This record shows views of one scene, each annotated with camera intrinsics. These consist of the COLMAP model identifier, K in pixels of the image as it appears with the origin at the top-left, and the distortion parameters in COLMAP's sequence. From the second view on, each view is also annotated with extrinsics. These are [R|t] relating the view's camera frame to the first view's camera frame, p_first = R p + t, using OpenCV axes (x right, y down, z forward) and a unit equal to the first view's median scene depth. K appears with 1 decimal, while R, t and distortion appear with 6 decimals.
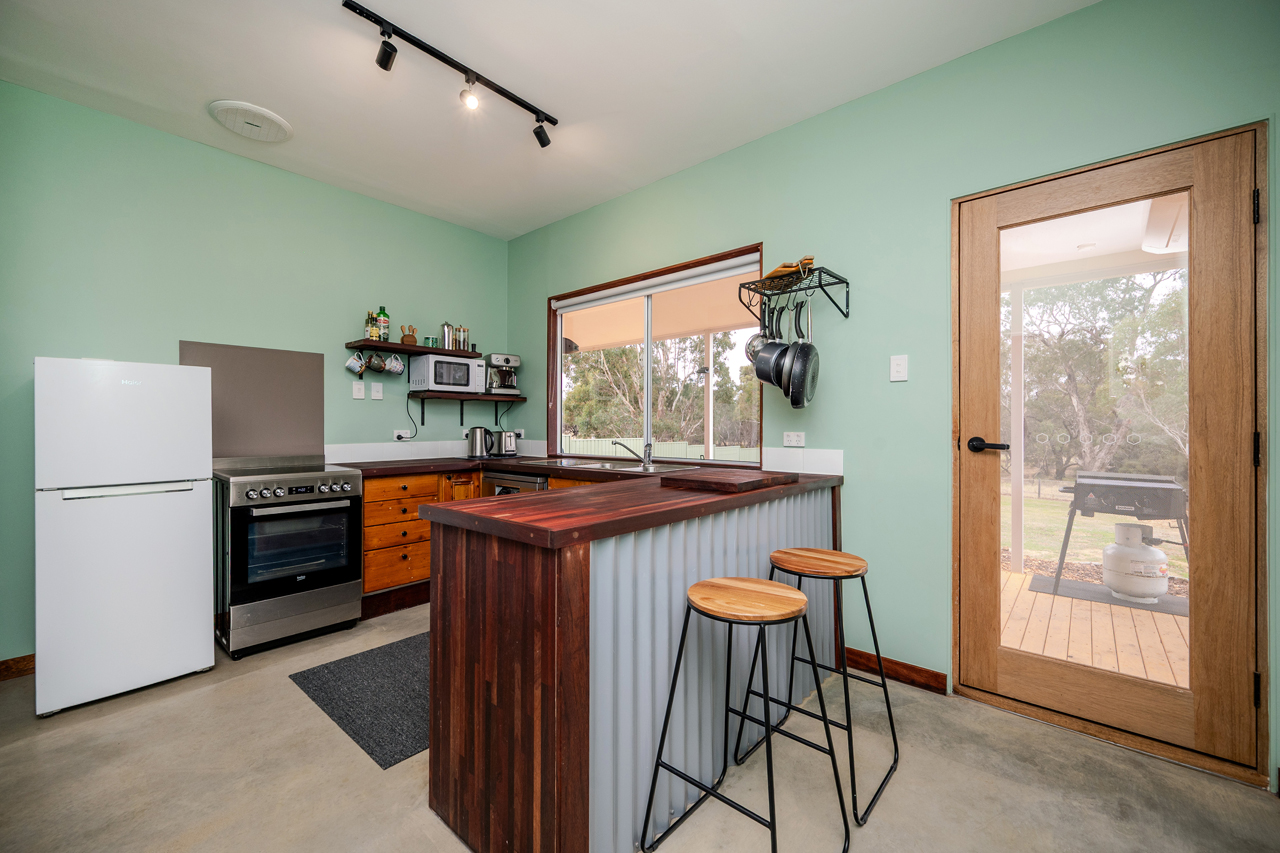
lens RADIAL K [[495.0, 0, 642.0], [0, 495.0, 425.0], [0, 0, 1]] dist [0.002026, -0.000015]
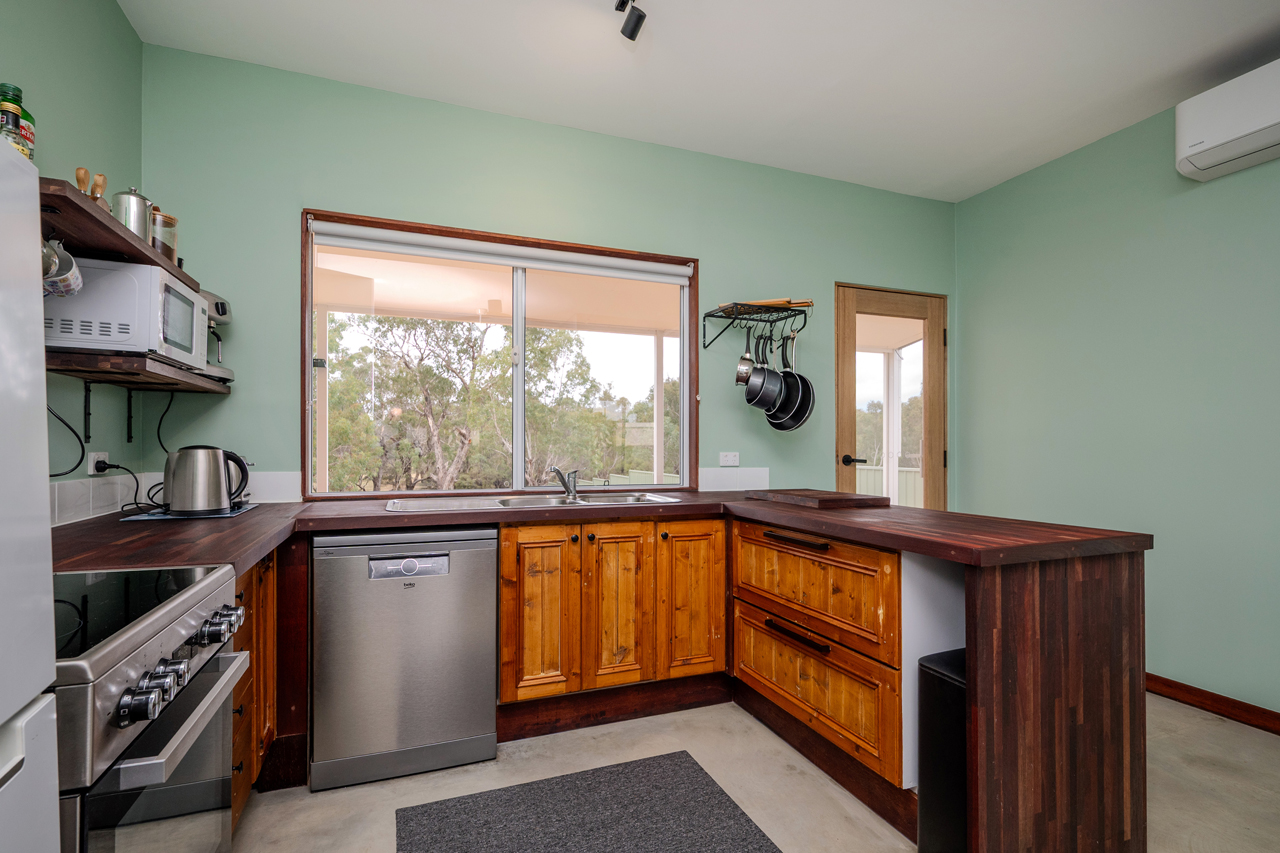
lens RADIAL K [[586.2, 0, 595.2], [0, 586.2, 440.9], [0, 0, 1]] dist [-0.003094, -0.000284]
pose [[0.508943, 0.009037, 0.860753, -1.025807], [-0.006647, 0.999956, -0.006569, 0.000882], [-0.860775, -0.002378, 0.508981, 0.698631]]
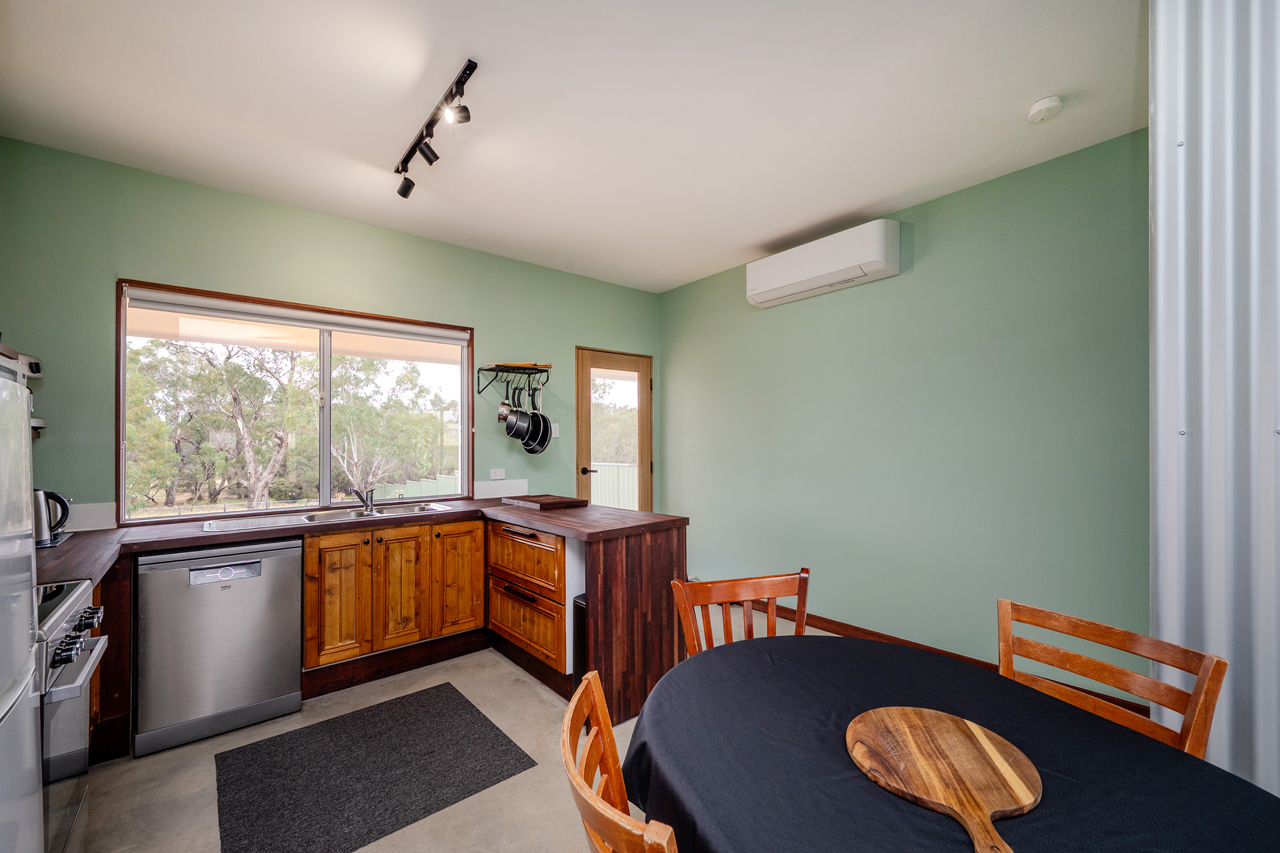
lens RADIAL K [[542.4, 0, 618.3], [0, 542.4, 423.5], [0, 0, 1]] dist [-0.002261, 0.000157]
pose [[0.197224, 0.030114, 0.979896, -1.333008], [0.010960, 0.999398, -0.032920, -0.071155], [-0.980297, 0.017232, 0.196776, 0.390541]]
